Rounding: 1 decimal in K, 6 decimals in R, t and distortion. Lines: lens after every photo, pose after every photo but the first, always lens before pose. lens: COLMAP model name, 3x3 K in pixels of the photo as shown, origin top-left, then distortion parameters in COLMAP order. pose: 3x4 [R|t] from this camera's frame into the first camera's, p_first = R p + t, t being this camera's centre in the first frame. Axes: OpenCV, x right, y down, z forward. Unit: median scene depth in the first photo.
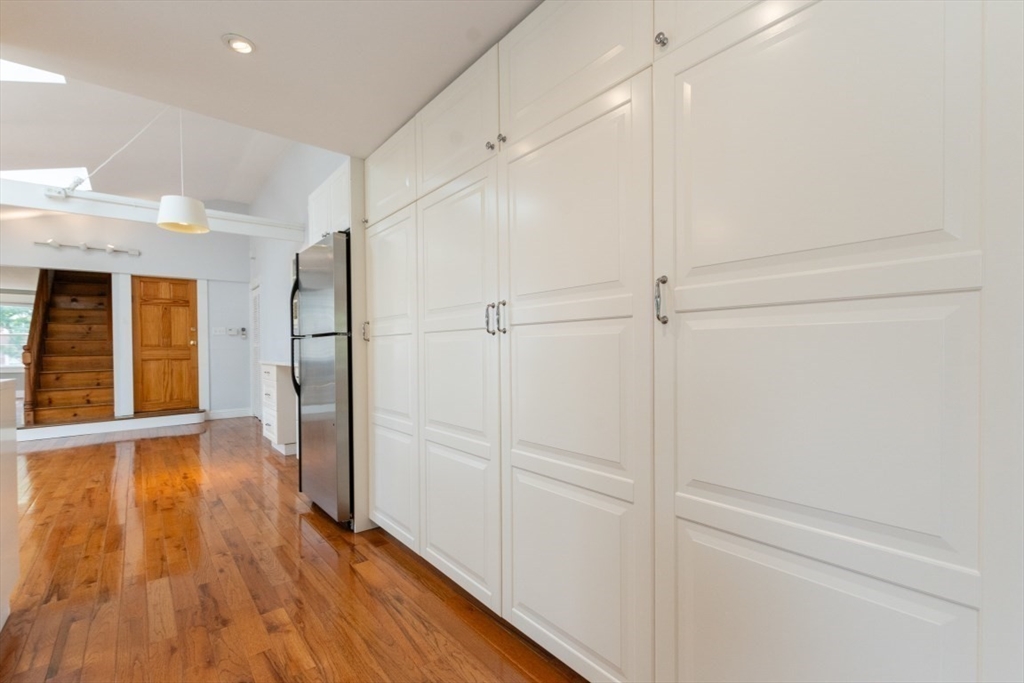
lens RADIAL K [[450.0, 0, 513.8], [0, 450.0, 348.0], [0, 0, 1]] dist [-0.000024, -0.000140]
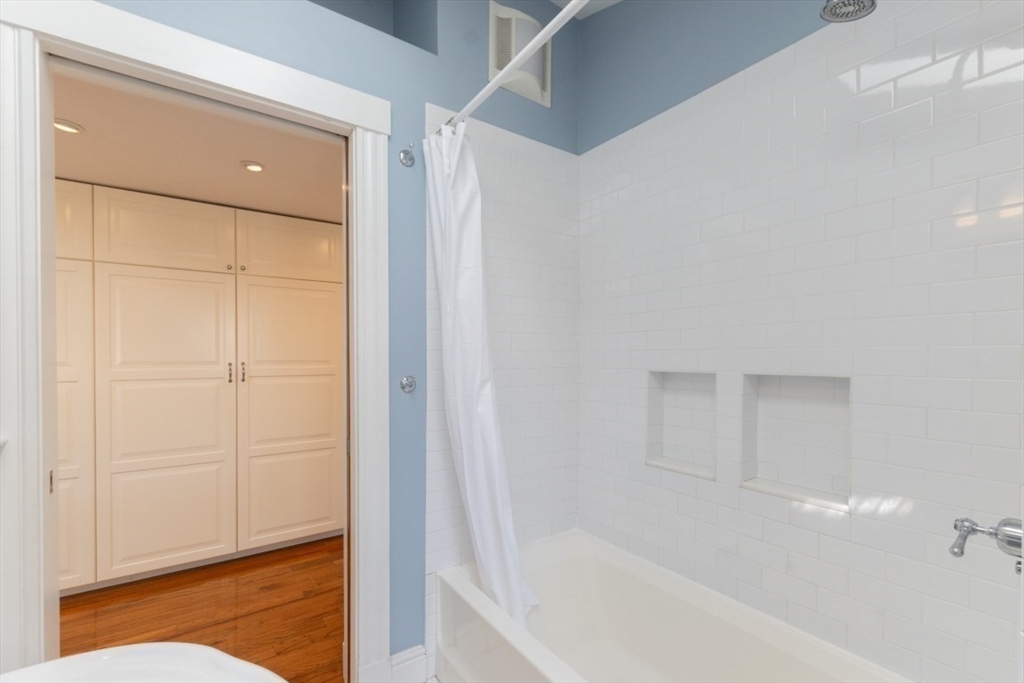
lens RADIAL K [[440.7, 0, 511.8], [0, 440.7, 357.1], [0, 0, 1]] dist [0.001045, 0.000025]
pose [[0.085029, 0.009071, 0.996337, -1.510727], [0.006105, 0.999935, -0.009625, -0.095828], [-0.996360, 0.006901, 0.084968, -0.146427]]
